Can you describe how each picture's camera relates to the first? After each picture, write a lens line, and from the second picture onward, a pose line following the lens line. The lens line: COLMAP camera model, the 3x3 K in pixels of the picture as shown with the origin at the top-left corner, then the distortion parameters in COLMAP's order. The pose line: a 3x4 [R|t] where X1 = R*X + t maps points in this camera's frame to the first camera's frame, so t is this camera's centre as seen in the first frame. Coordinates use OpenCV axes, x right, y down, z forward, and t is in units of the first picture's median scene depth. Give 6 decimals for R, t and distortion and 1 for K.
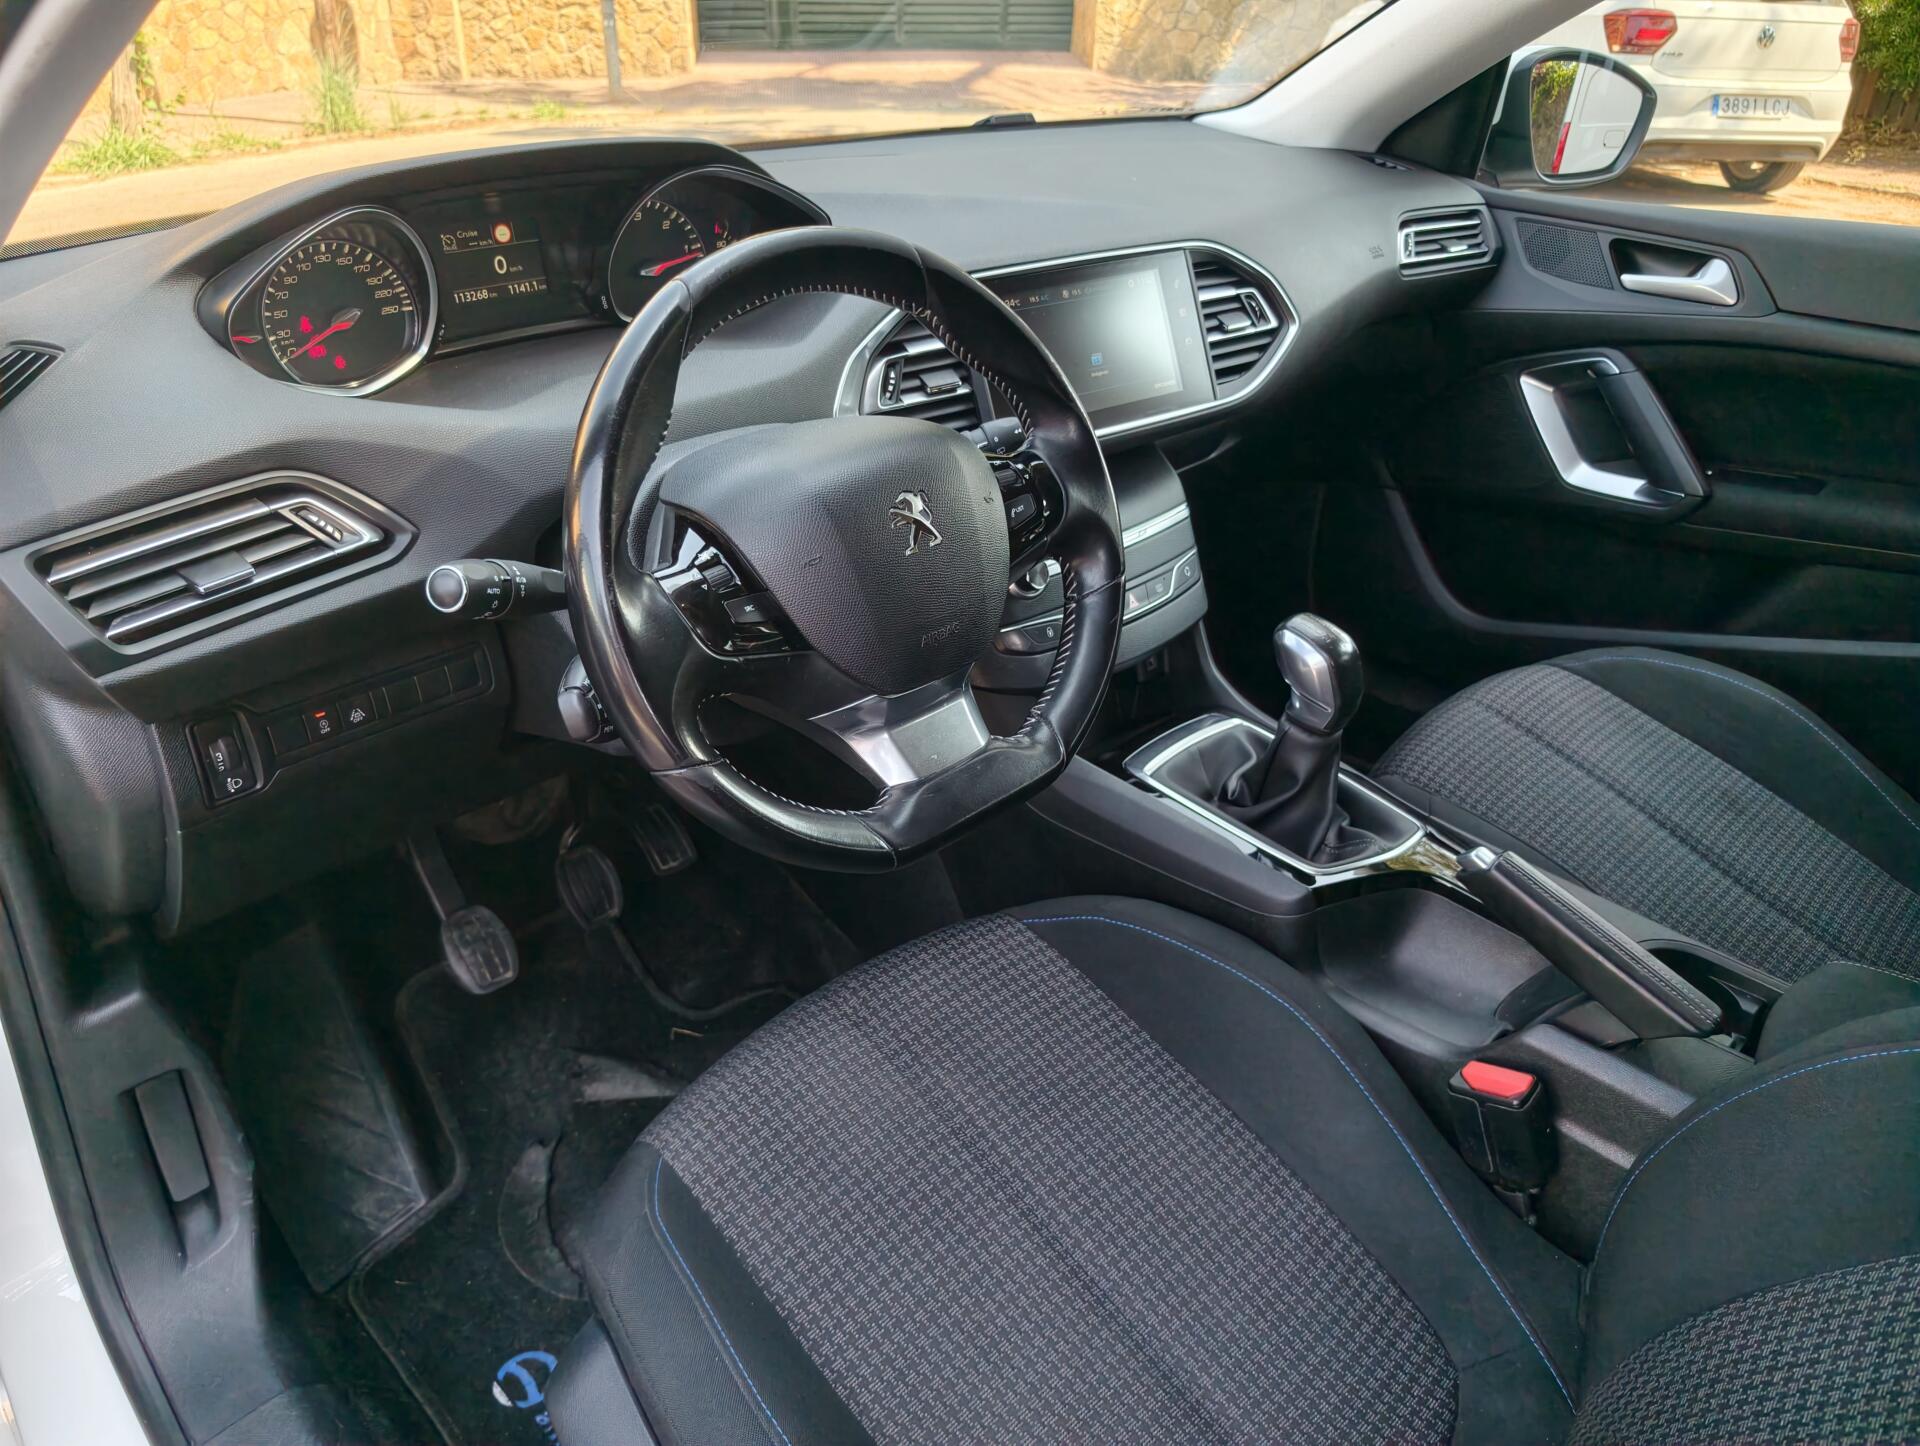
lens RADIAL K [[1392.0, 0, 976.1], [0, 1392.0, 743.2], [0, 0, 1]] dist [-0.014564, -0.008418]
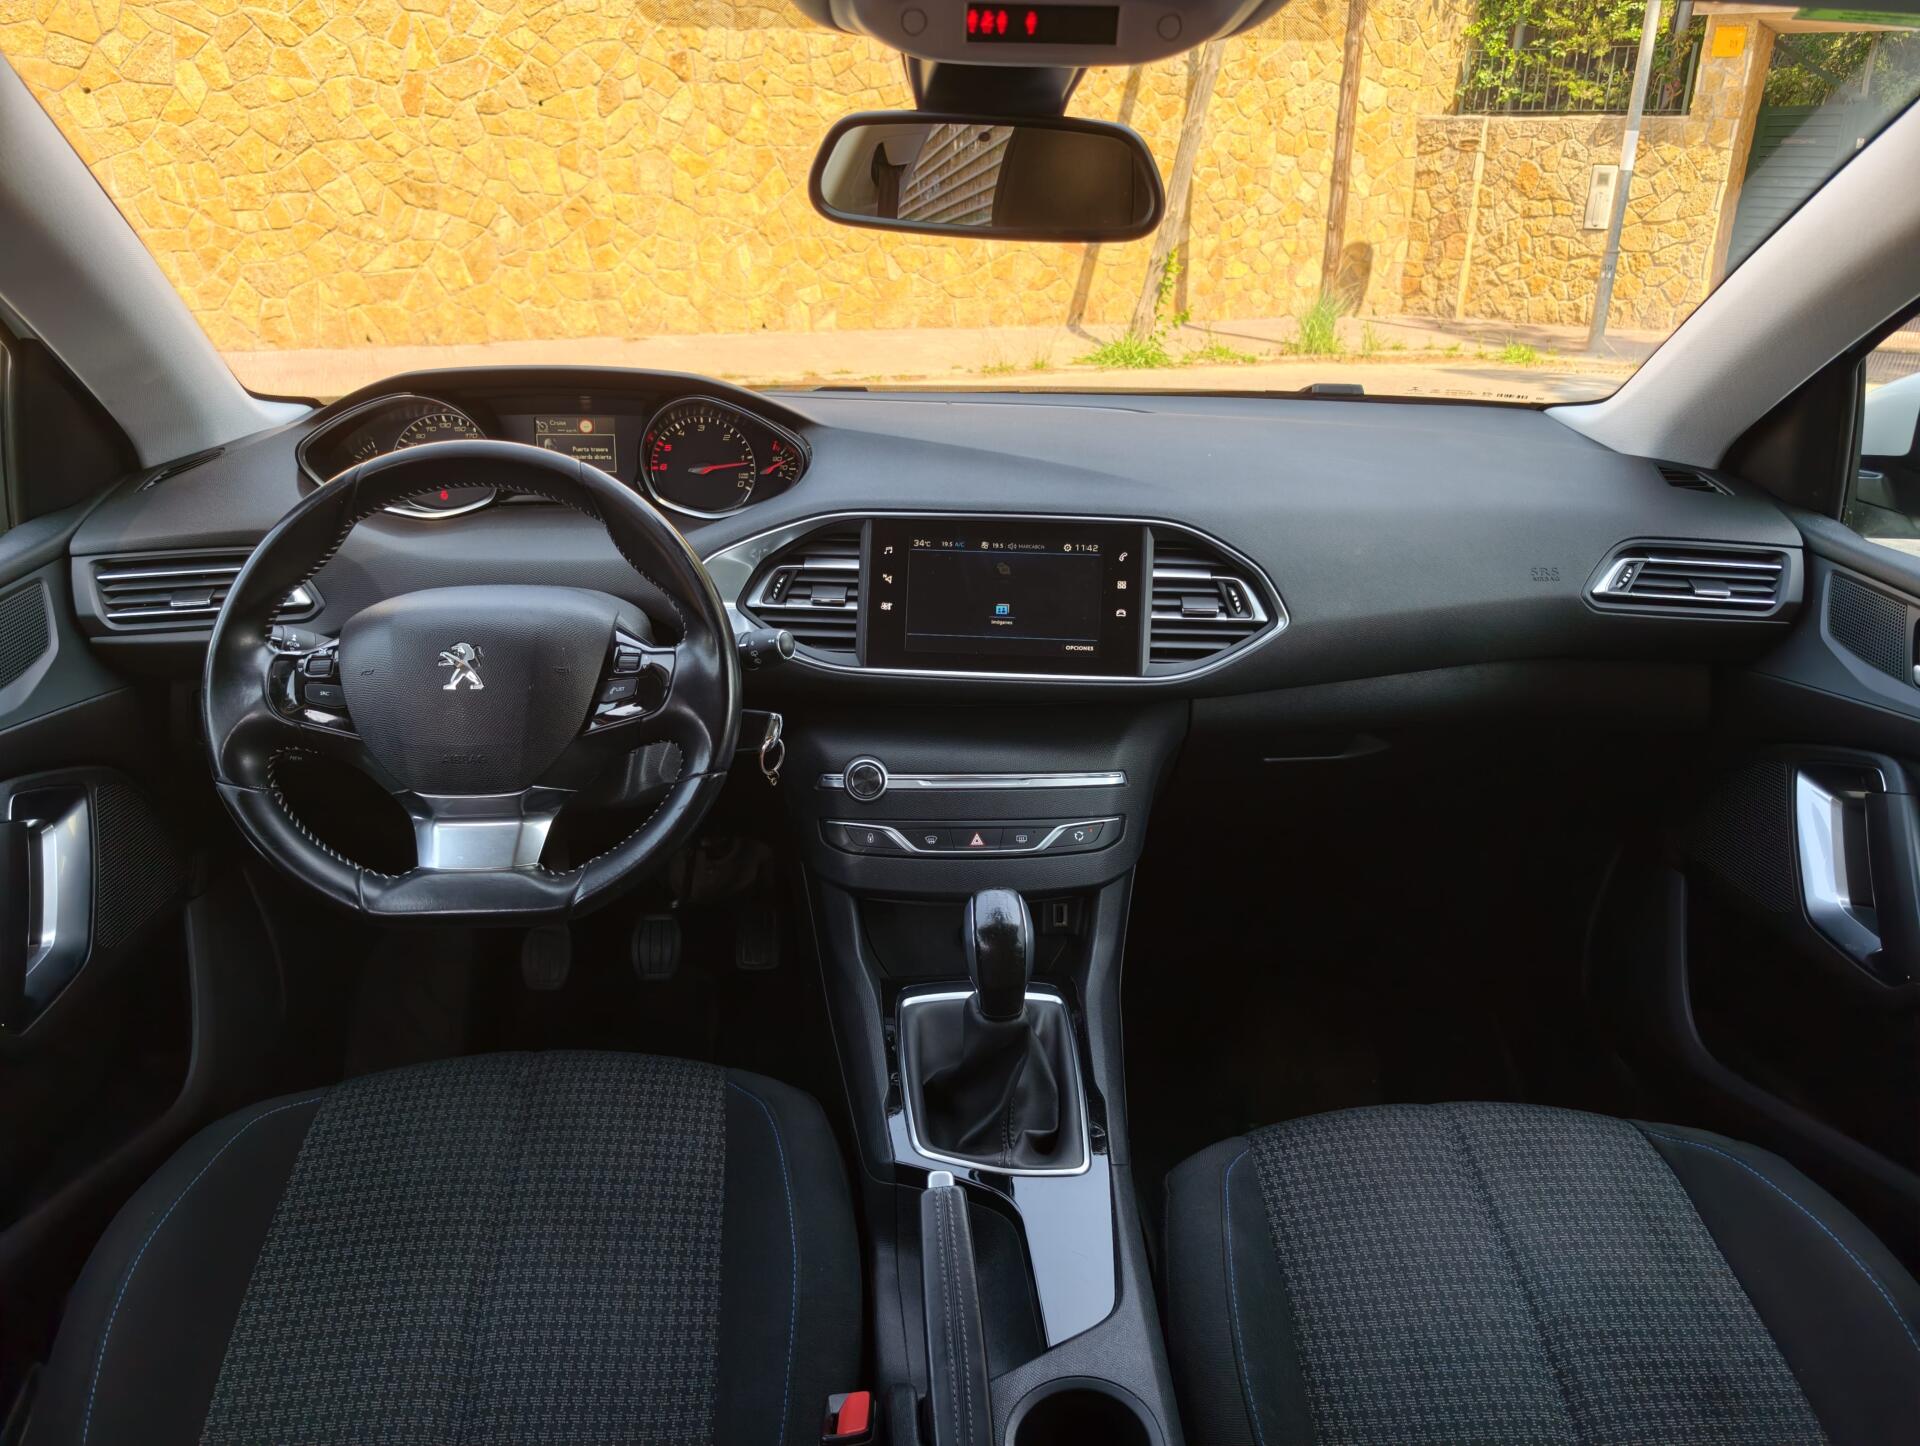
lens RADIAL K [[1392.0, 0, 964.7], [0, 1392.0, 756.2], [0, 0, 1]] dist [-0.014564, -0.008418]
pose [[0.734725, 0.257042, -0.627781, 0.117007], [-0.340840, 0.940017, -0.014017, -0.022917], [0.586522, 0.224271, 0.778264, 0.030140]]
